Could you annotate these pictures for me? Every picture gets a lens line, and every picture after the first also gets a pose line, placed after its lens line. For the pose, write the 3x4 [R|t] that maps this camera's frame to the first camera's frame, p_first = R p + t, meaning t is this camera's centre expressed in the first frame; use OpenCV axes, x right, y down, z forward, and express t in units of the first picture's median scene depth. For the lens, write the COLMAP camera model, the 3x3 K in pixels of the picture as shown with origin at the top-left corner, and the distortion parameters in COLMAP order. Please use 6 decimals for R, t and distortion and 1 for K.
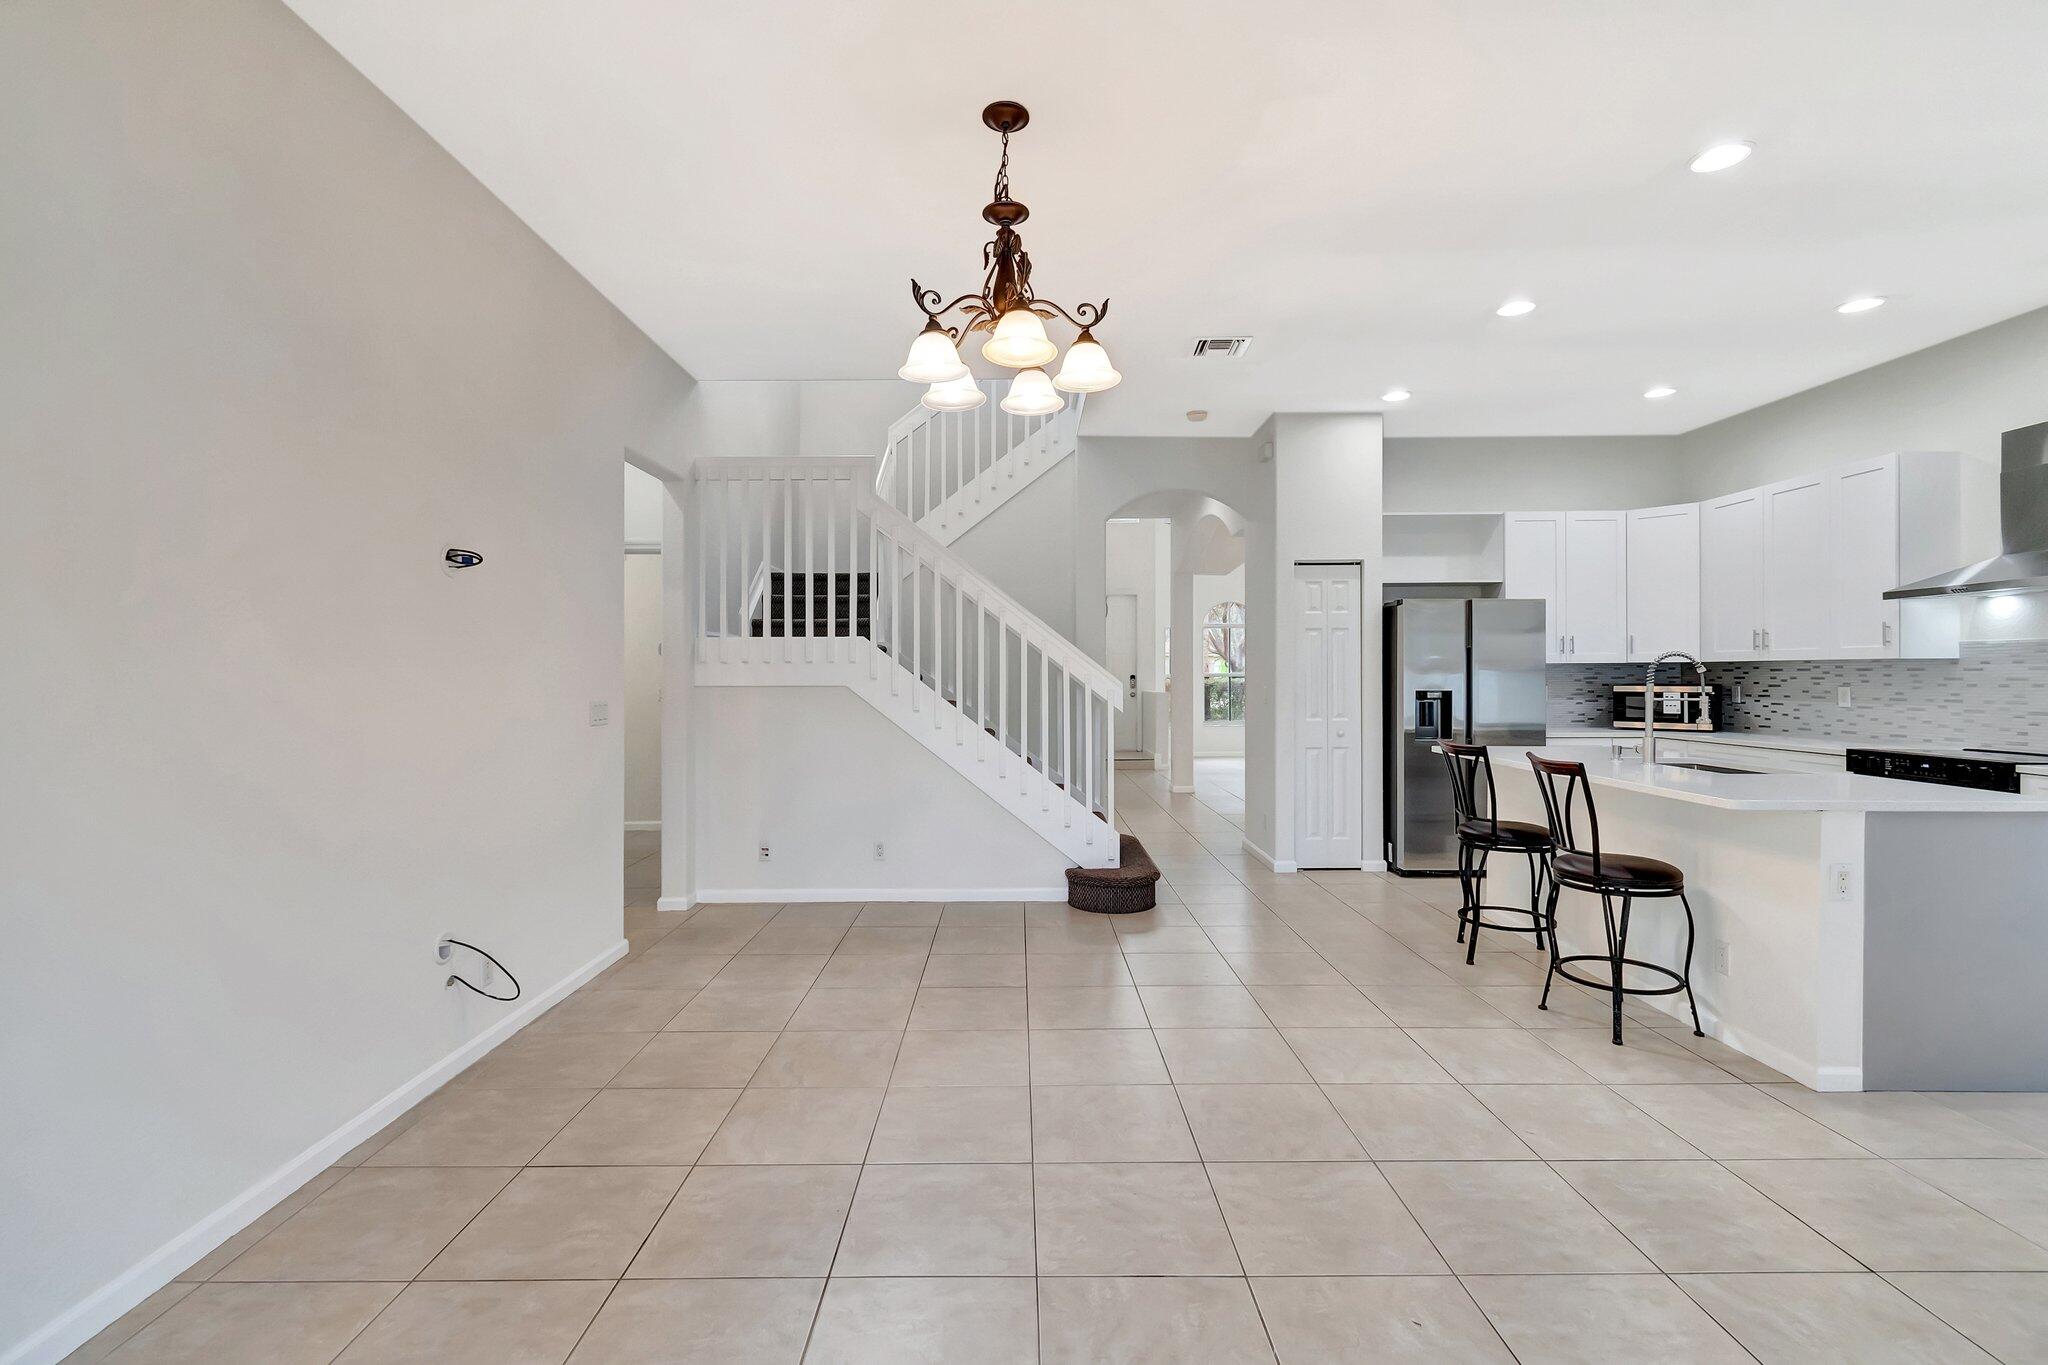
lens RADIAL K [[936.9, 0, 1034.9], [0, 936.9, 671.6], [0, 0, 1]] dist [-0.003219, -0.000390]
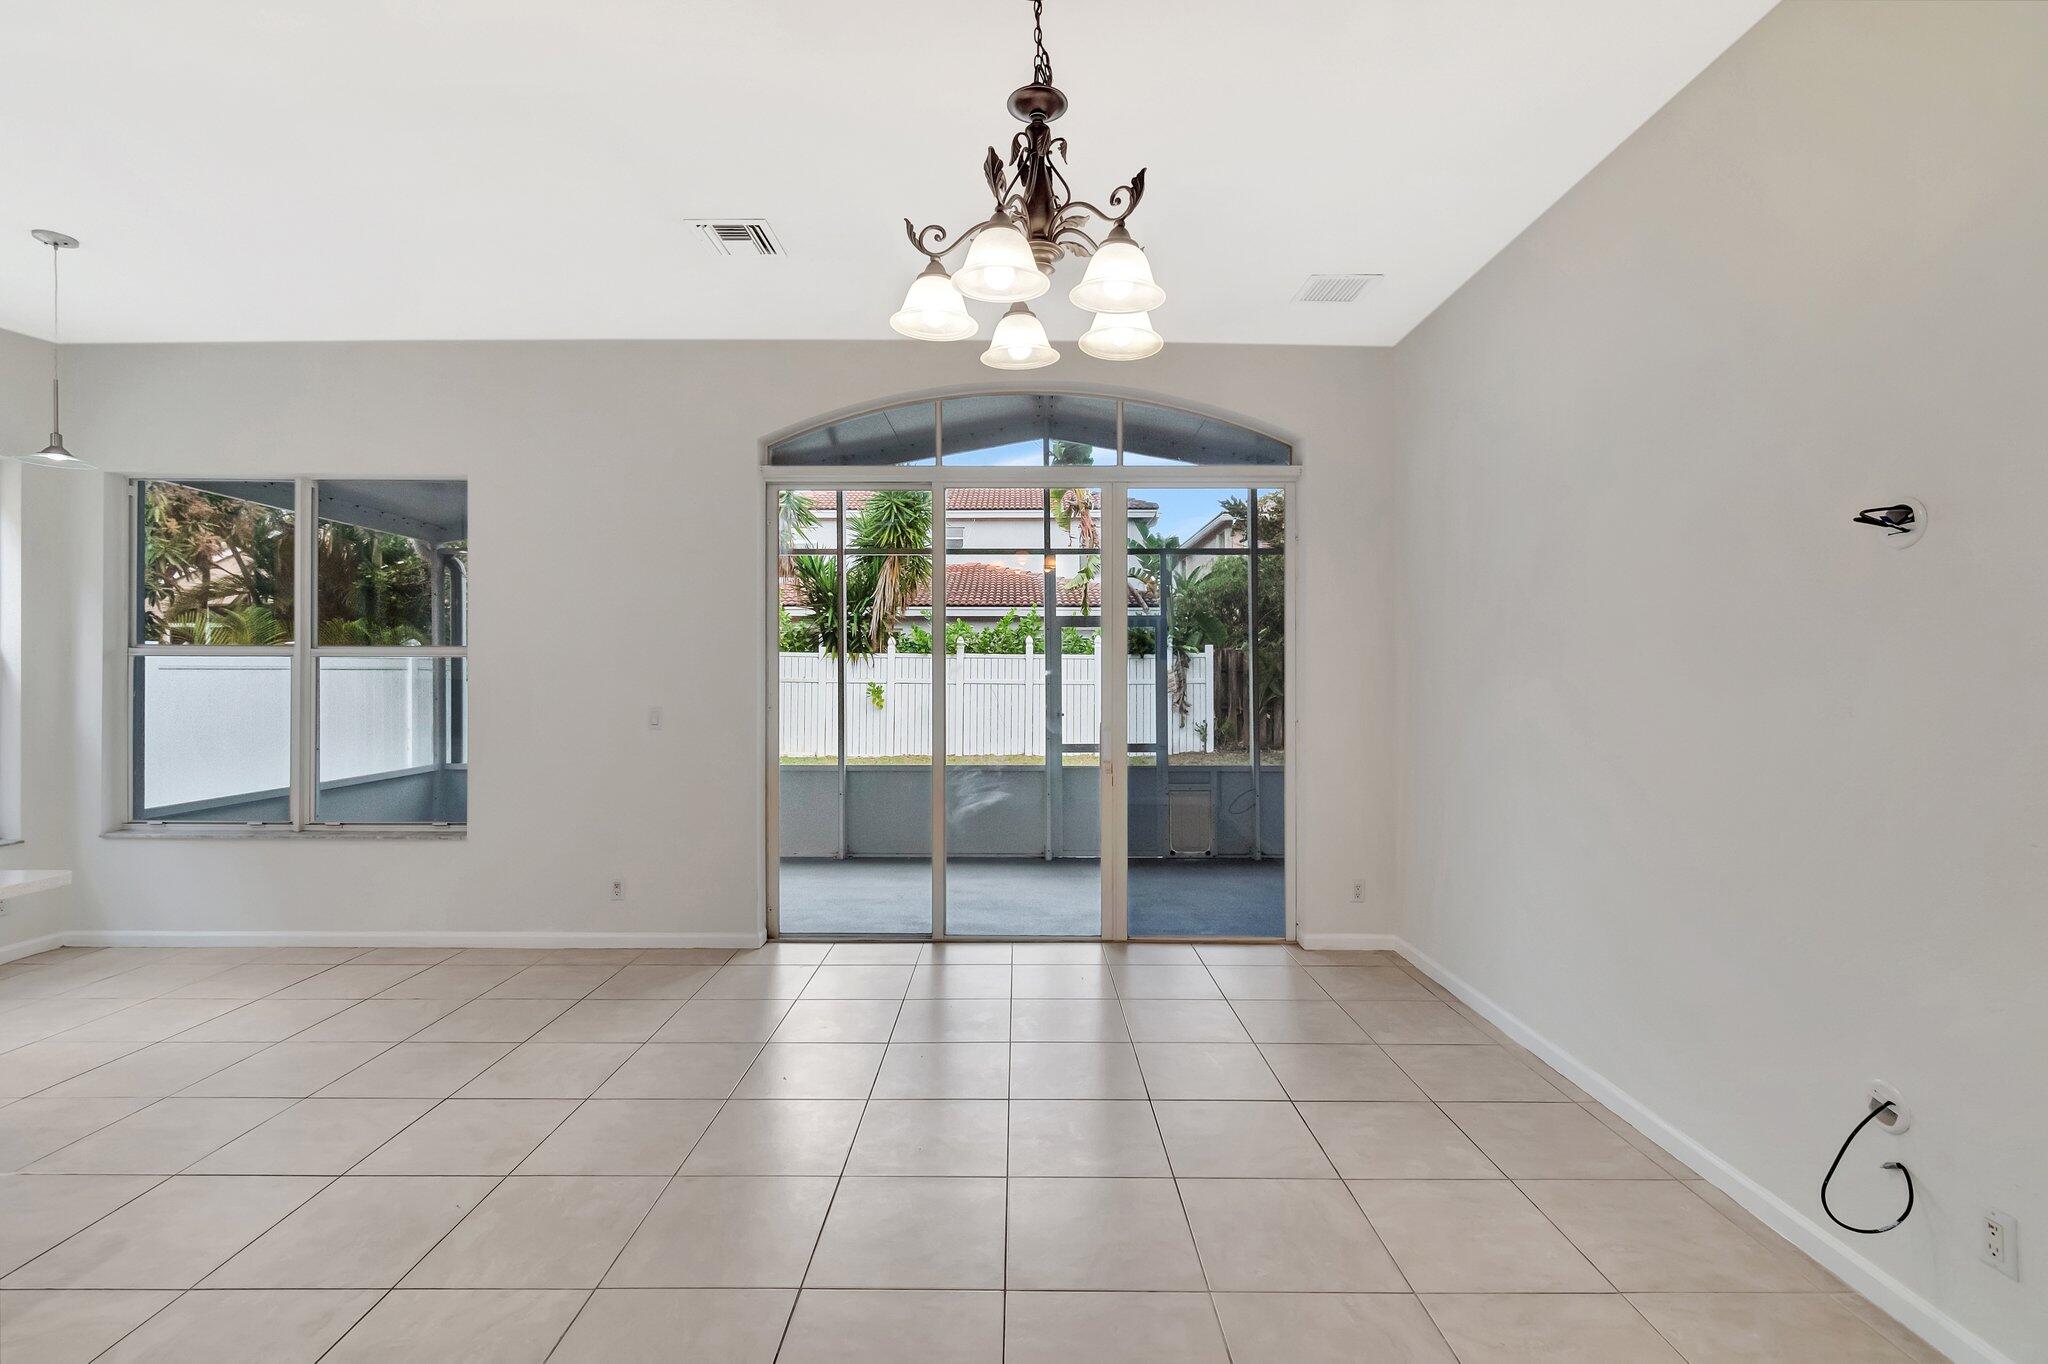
lens RADIAL K [[910.9, 0, 1039.0], [0, 910.9, 670.2], [0, 0, 1]] dist [-0.002617, -0.000304]
pose [[-0.999995, 0.003063, -0.000341, -0.015320], [0.003066, 0.999963, -0.007981, -0.007286], [0.000316, -0.007982, -0.999968, 0.845919]]
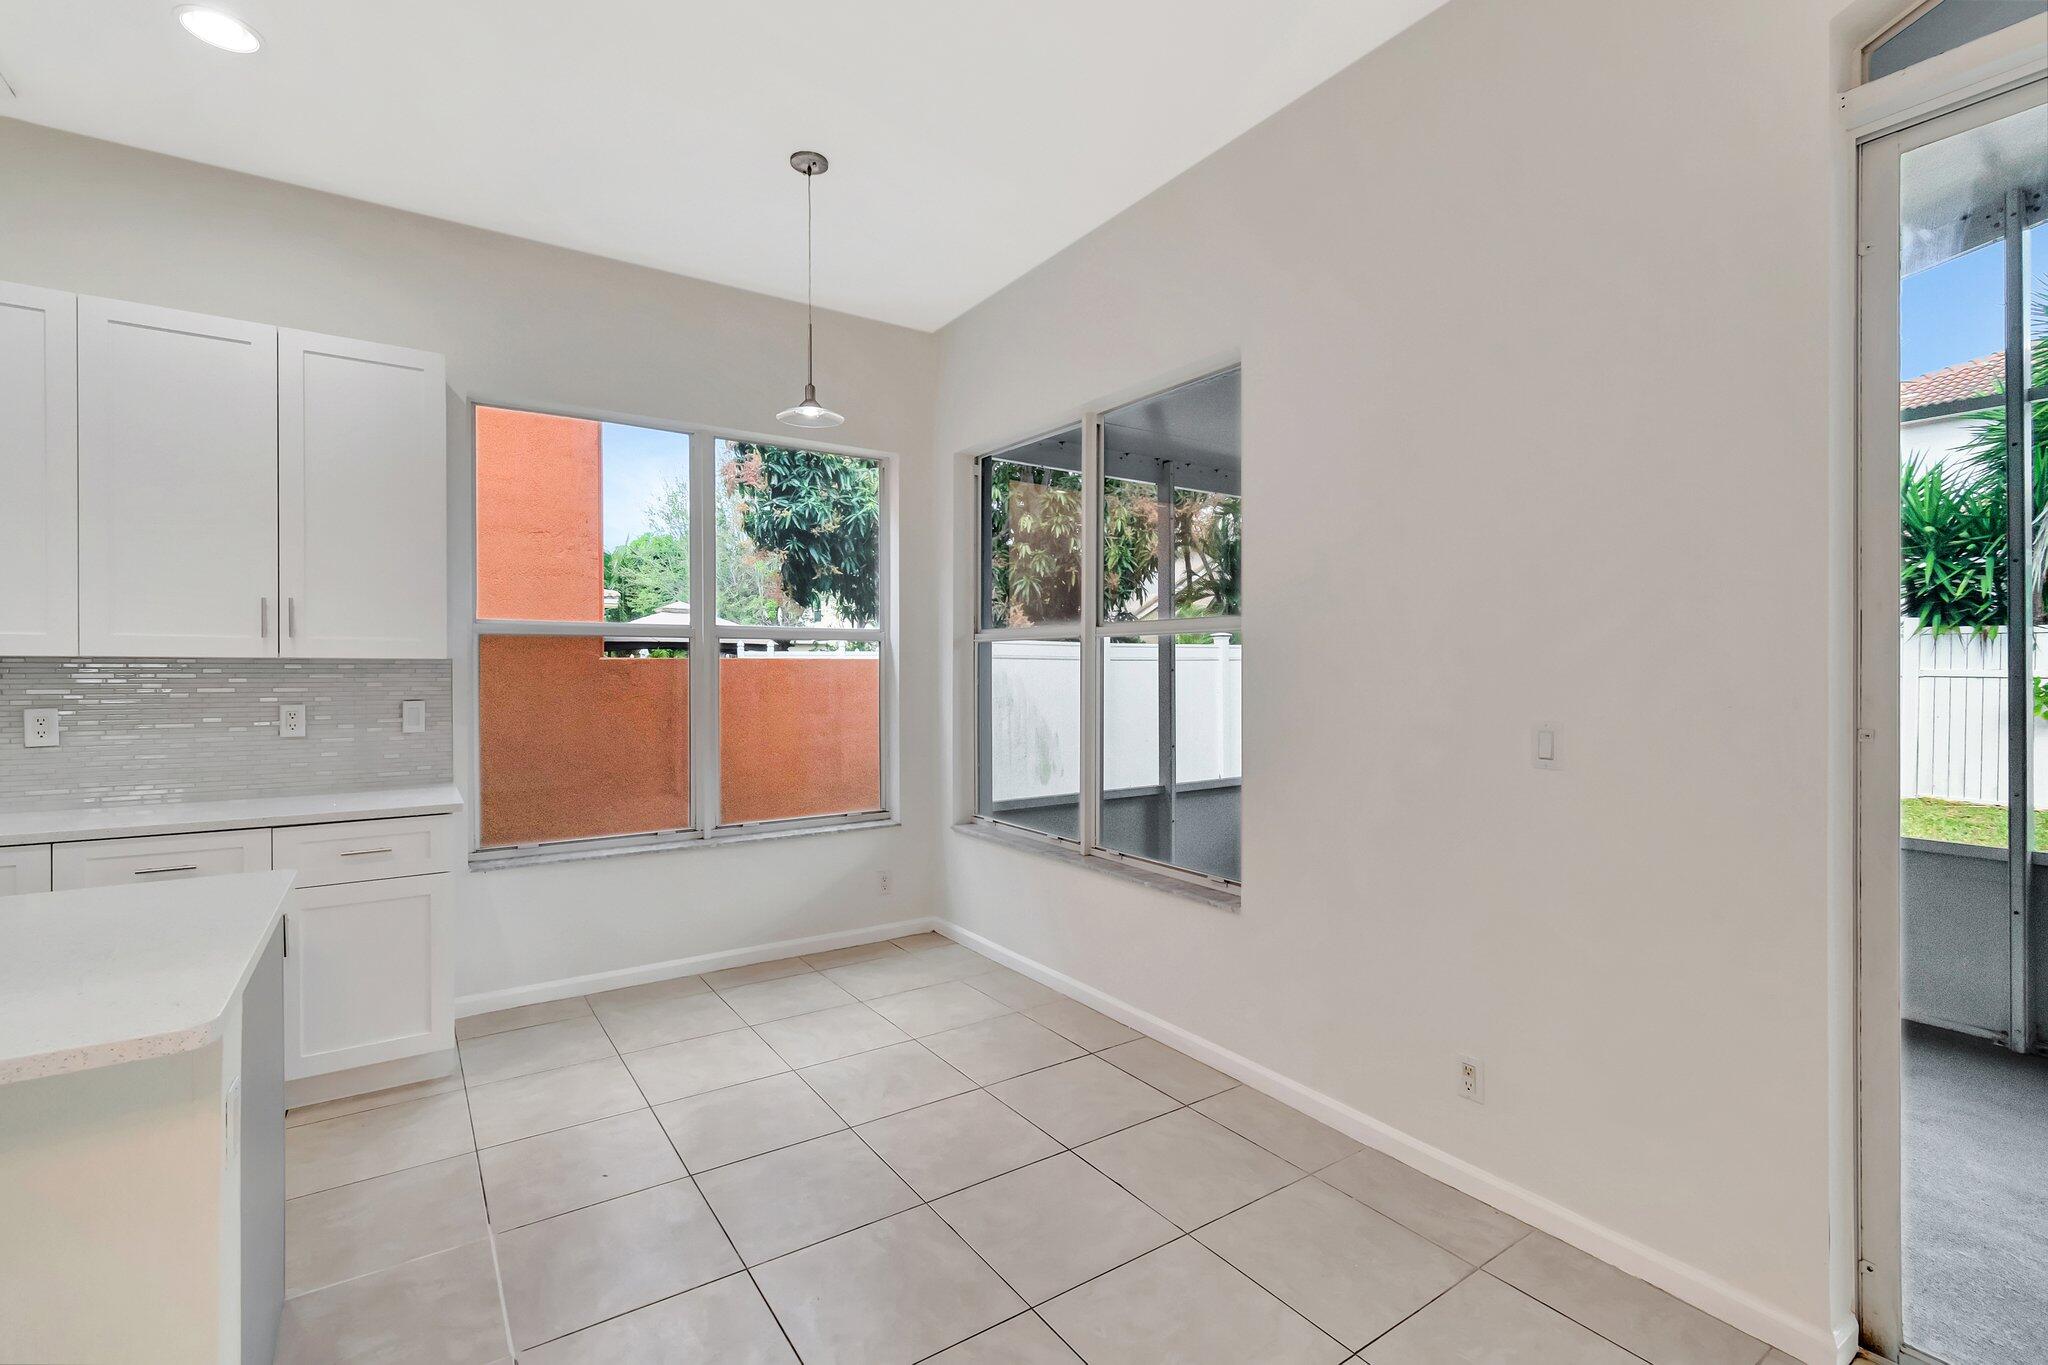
lens RADIAL K [[936.1, 0, 984.5], [0, 936.1, 678.0], [0, 0, 1]] dist [-0.000717, -0.000322]
pose [[-0.542592, -0.003902, 0.839987, 0.120364], [0.001660, 0.999982, 0.005717, -0.003109], [-0.839995, 0.004496, -0.542576, 0.460042]]
